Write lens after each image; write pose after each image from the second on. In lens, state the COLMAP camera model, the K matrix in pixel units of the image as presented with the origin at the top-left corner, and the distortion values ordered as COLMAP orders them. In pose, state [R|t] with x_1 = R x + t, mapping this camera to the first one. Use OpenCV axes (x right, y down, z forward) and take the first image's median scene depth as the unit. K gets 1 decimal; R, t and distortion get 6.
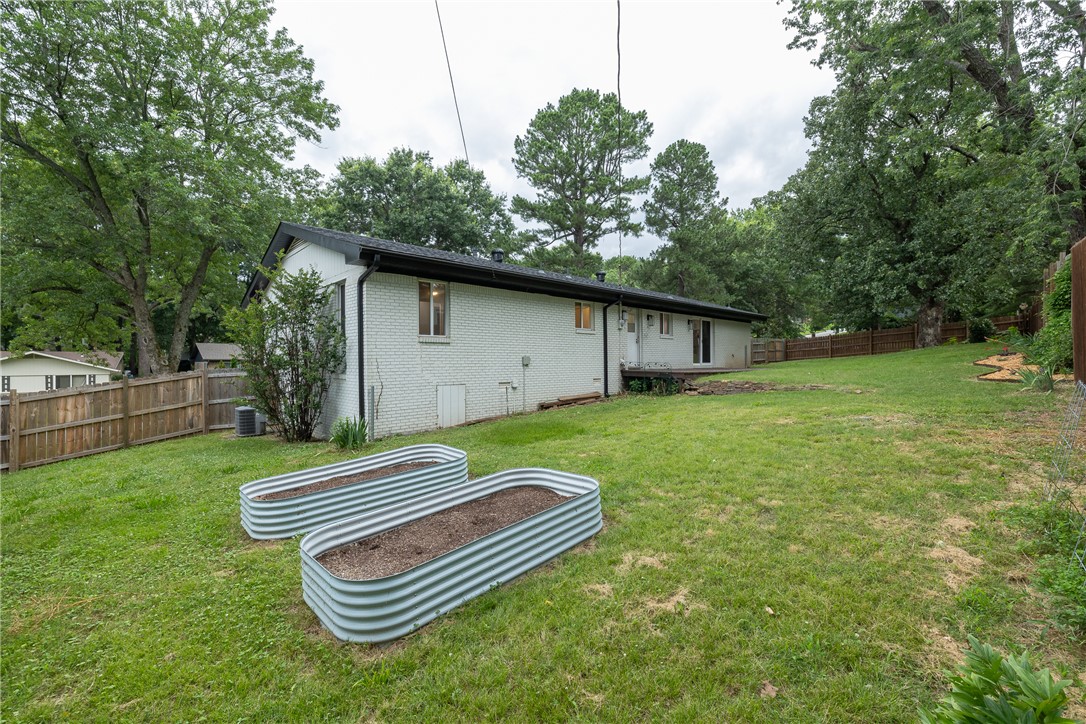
lens RADIAL K [[455.1, 0, 538.7], [0, 455.1, 370.3], [0, 0, 1]] dist [0.001281, 0.000398]
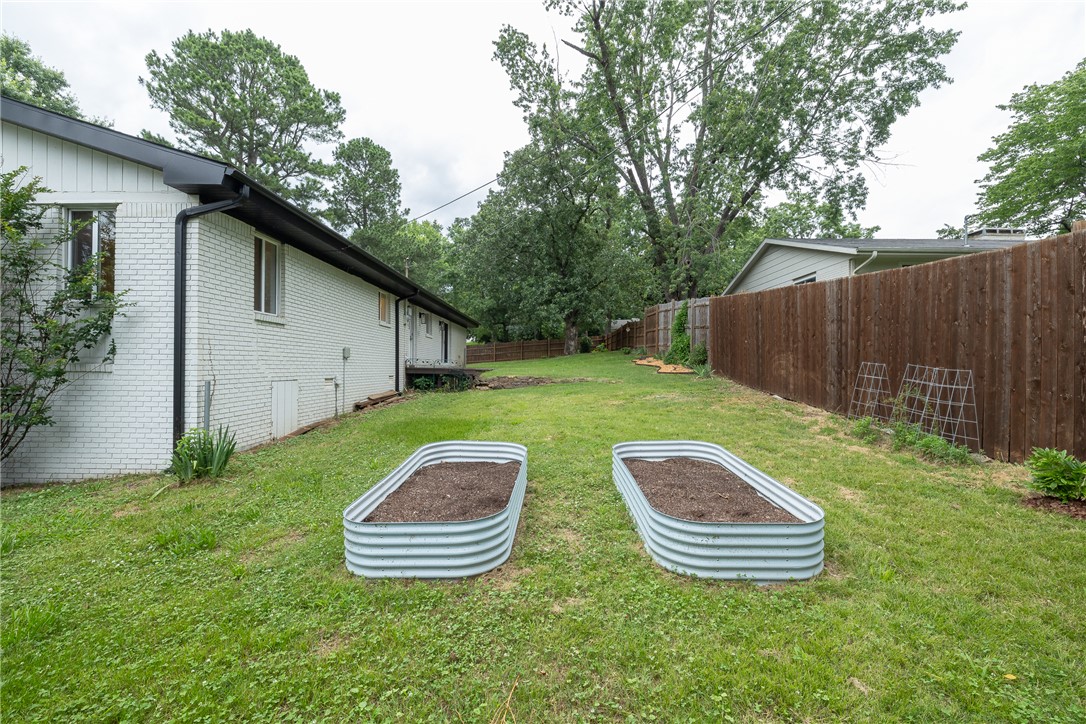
lens RADIAL K [[455.1, 0, 538.7], [0, 455.1, 370.3], [0, 0, 1]] dist [0.001281, 0.000398]
pose [[0.703649, 0.004937, 0.710531, -0.251947], [0.003802, 0.999935, -0.010713, 0.014382], [-0.710538, 0.010239, 0.703585, 0.103047]]
